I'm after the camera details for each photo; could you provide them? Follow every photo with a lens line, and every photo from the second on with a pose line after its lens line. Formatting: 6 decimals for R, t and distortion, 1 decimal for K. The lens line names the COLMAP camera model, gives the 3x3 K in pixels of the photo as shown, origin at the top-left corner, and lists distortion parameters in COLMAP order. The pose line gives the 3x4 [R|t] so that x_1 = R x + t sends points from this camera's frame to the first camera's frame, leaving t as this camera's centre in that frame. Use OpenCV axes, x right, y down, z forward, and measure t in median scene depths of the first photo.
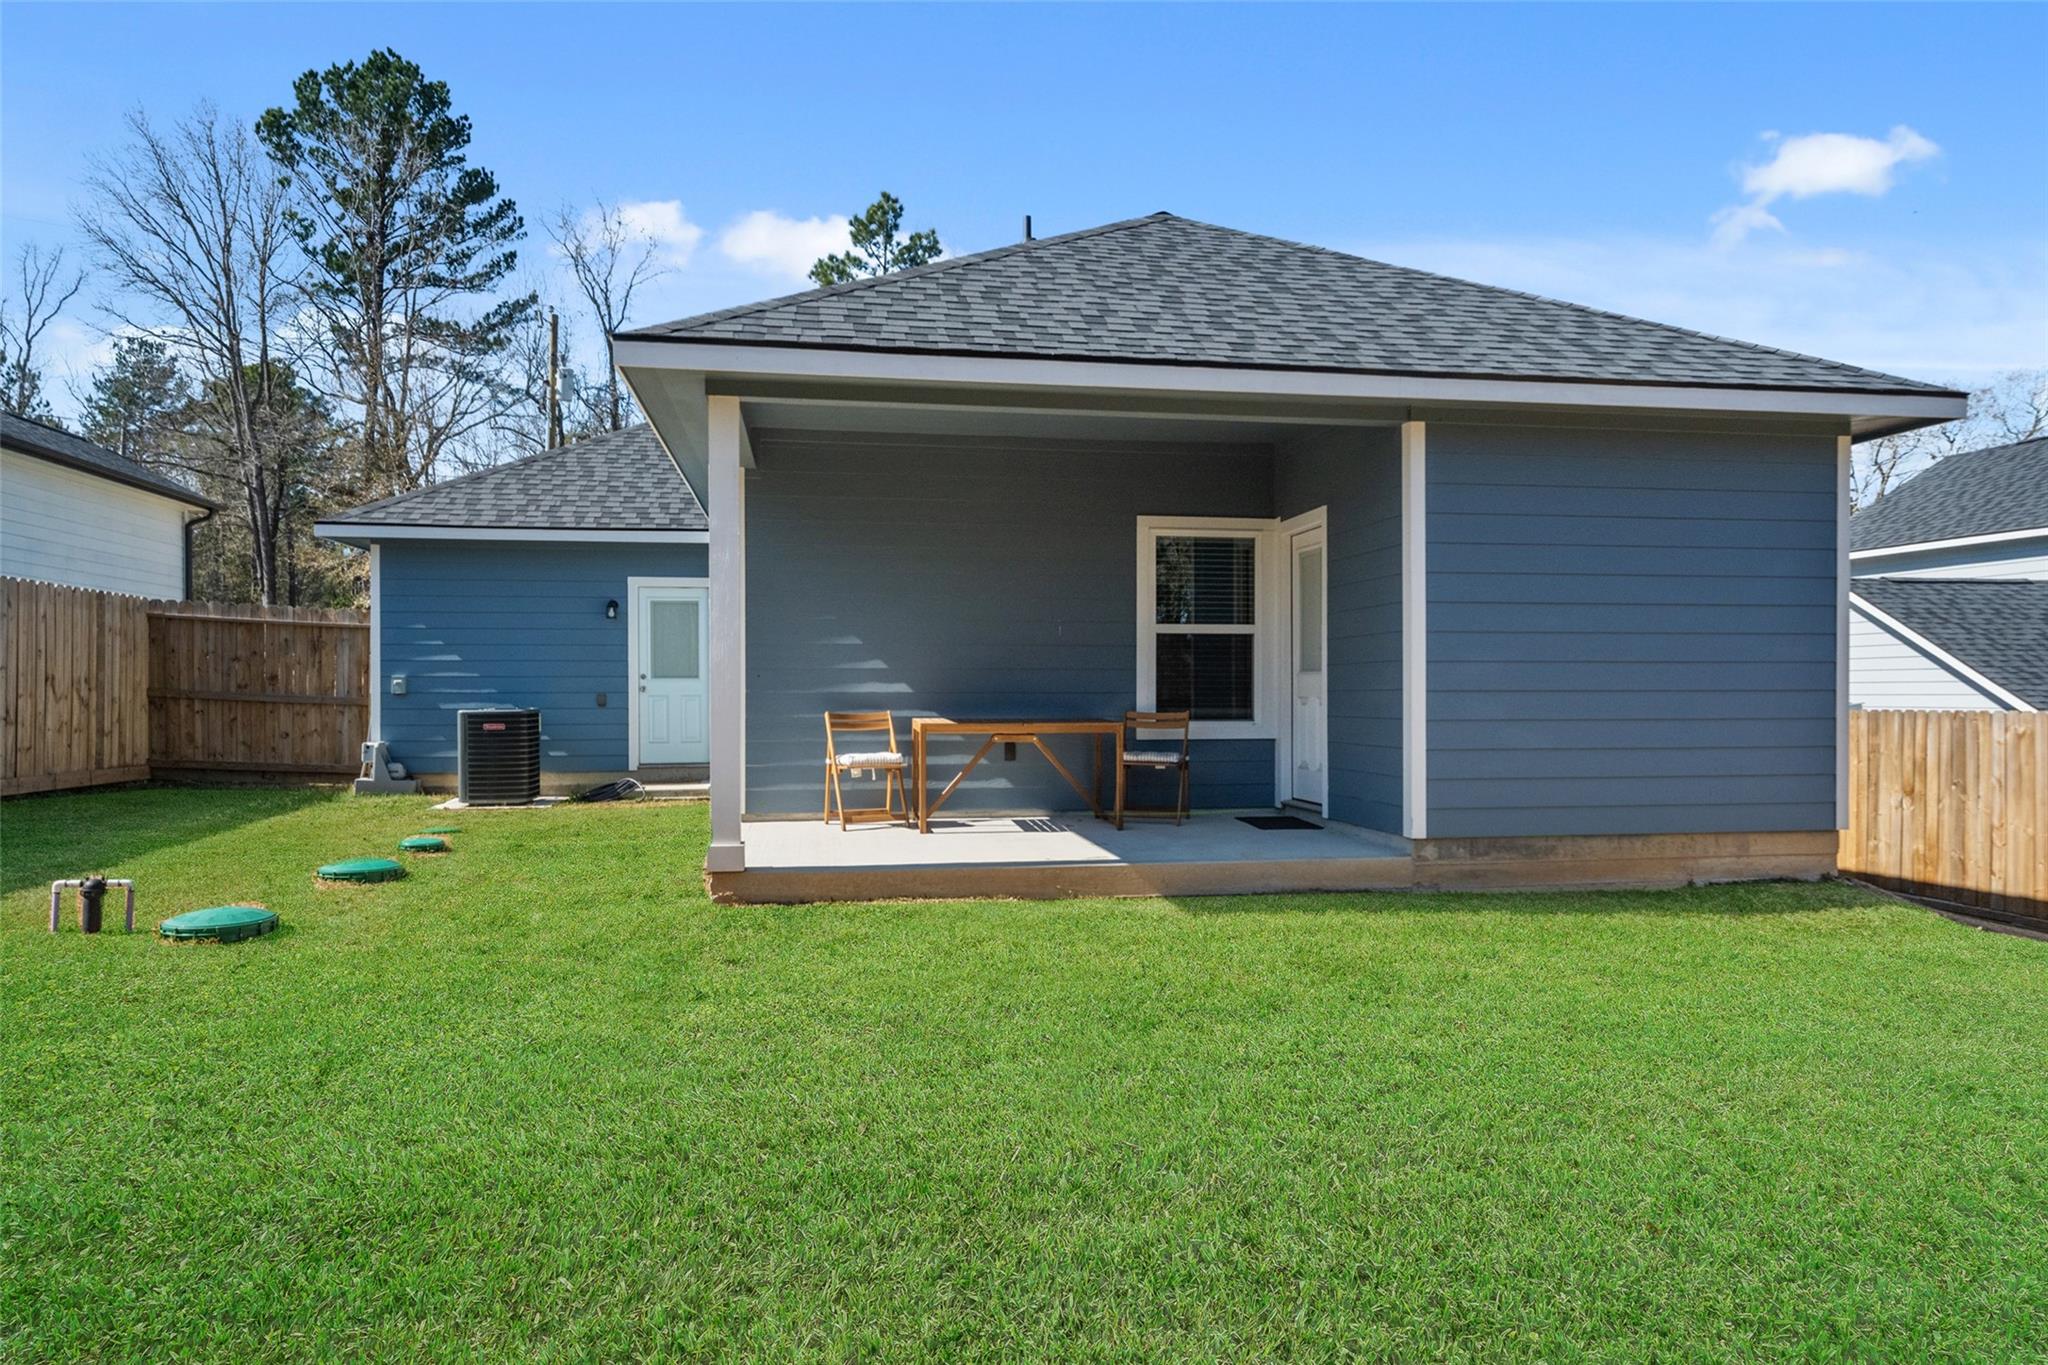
lens RADIAL K [[1271.0, 0, 1028.3], [0, 1271.0, 700.2], [0, 0, 1]] dist [0.006664, 0.001953]
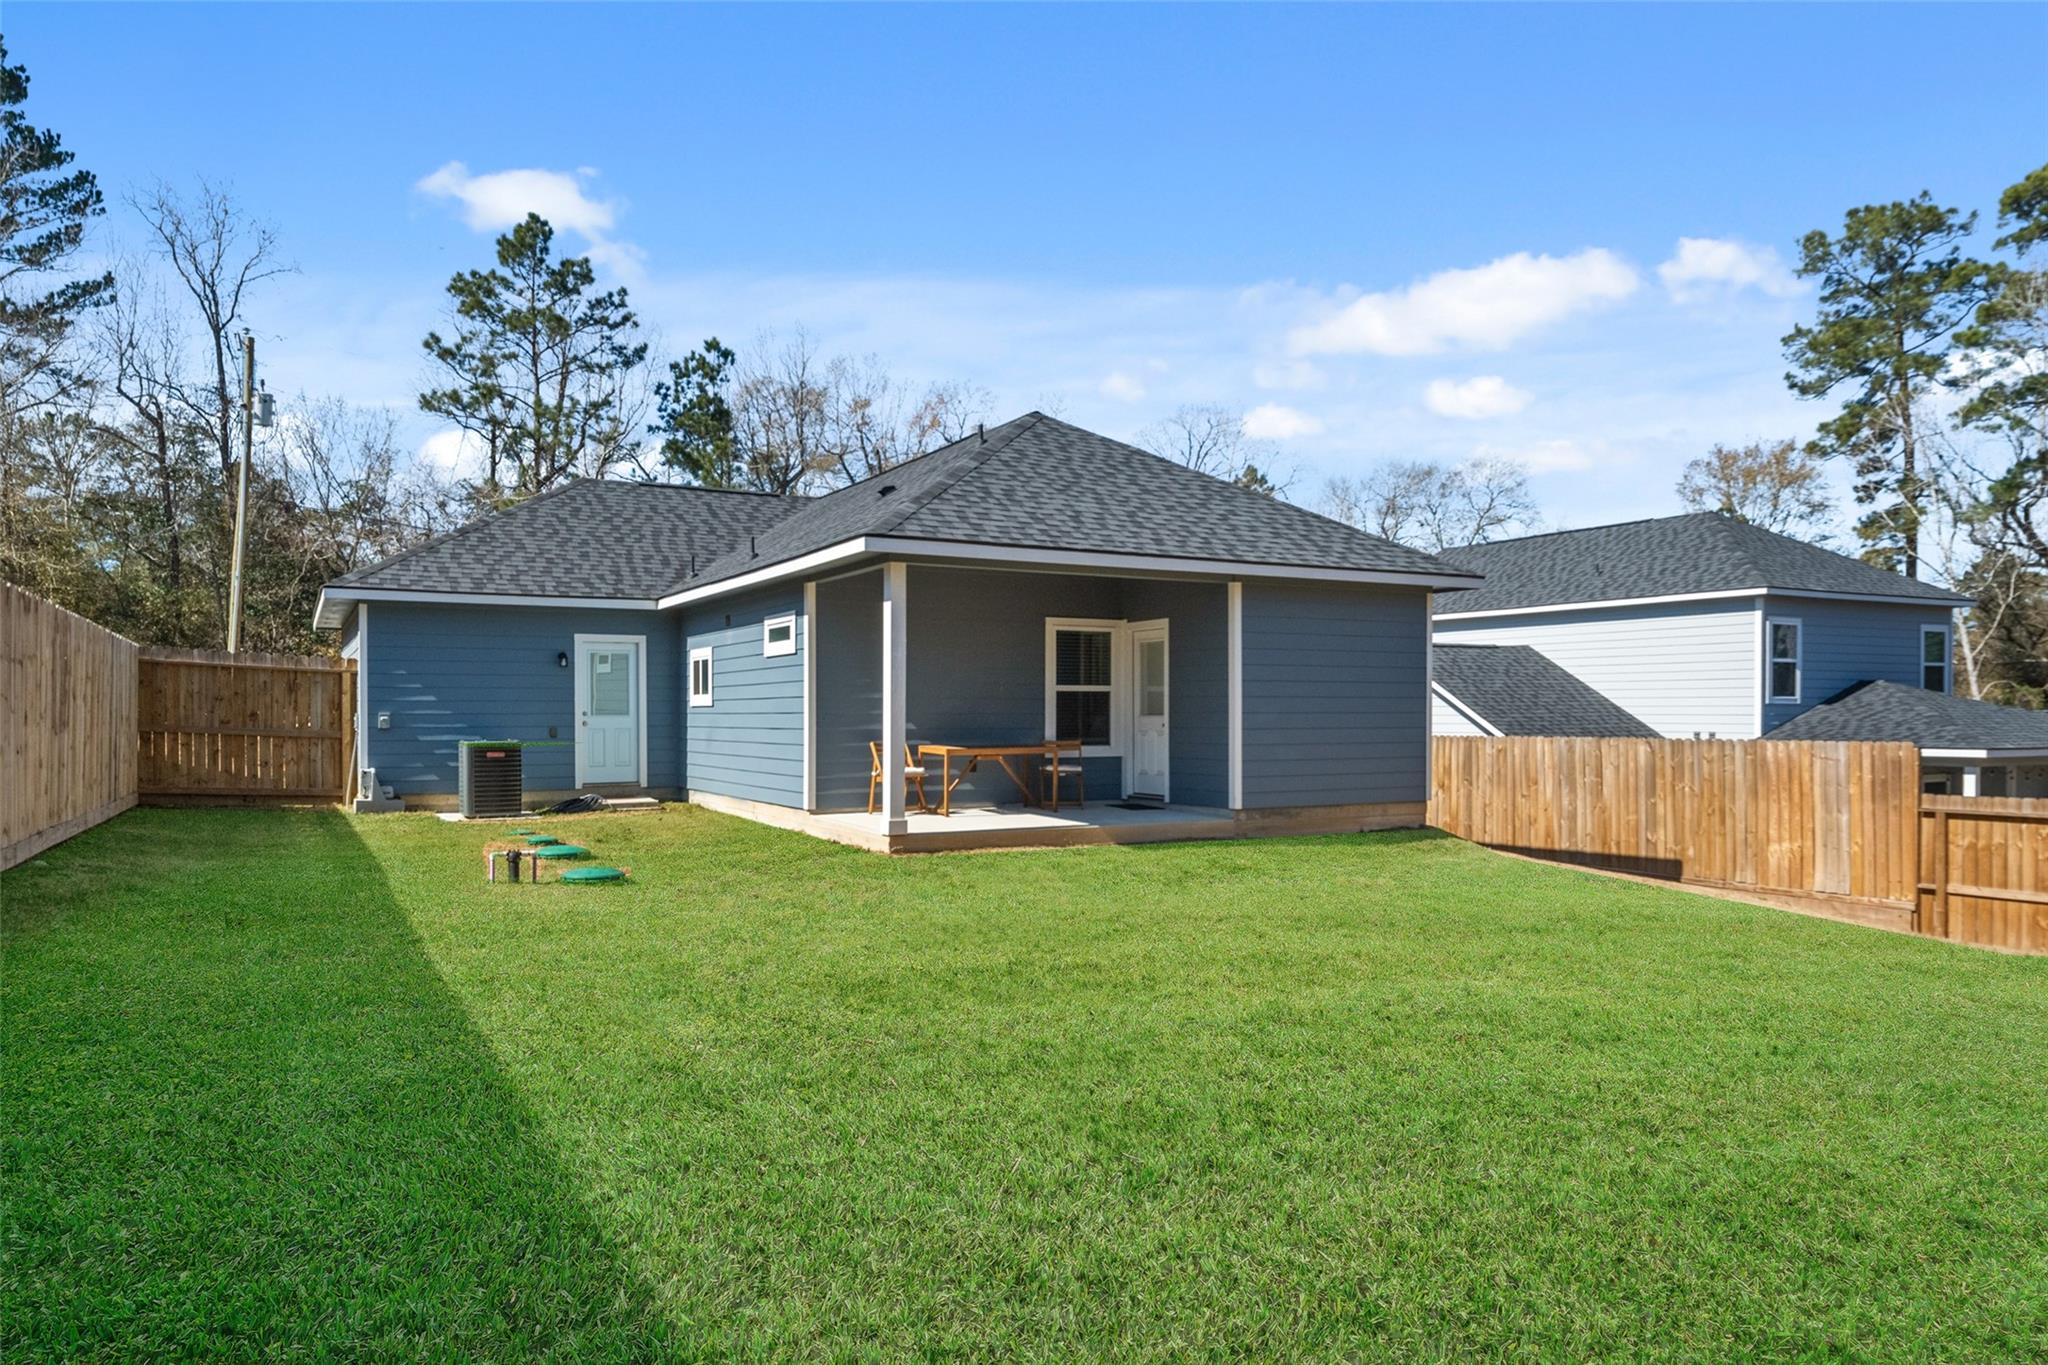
lens RADIAL K [[1345.6, 0, 1026.7], [0, 1345.6, 729.4], [0, 0, 1]] dist [-0.006768, -0.003176]
pose [[0.943149, -0.003920, 0.332347, -0.343440], [0.002262, 0.999983, 0.005377, -0.009536], [-0.332362, -0.004319, 0.943142, -0.399997]]
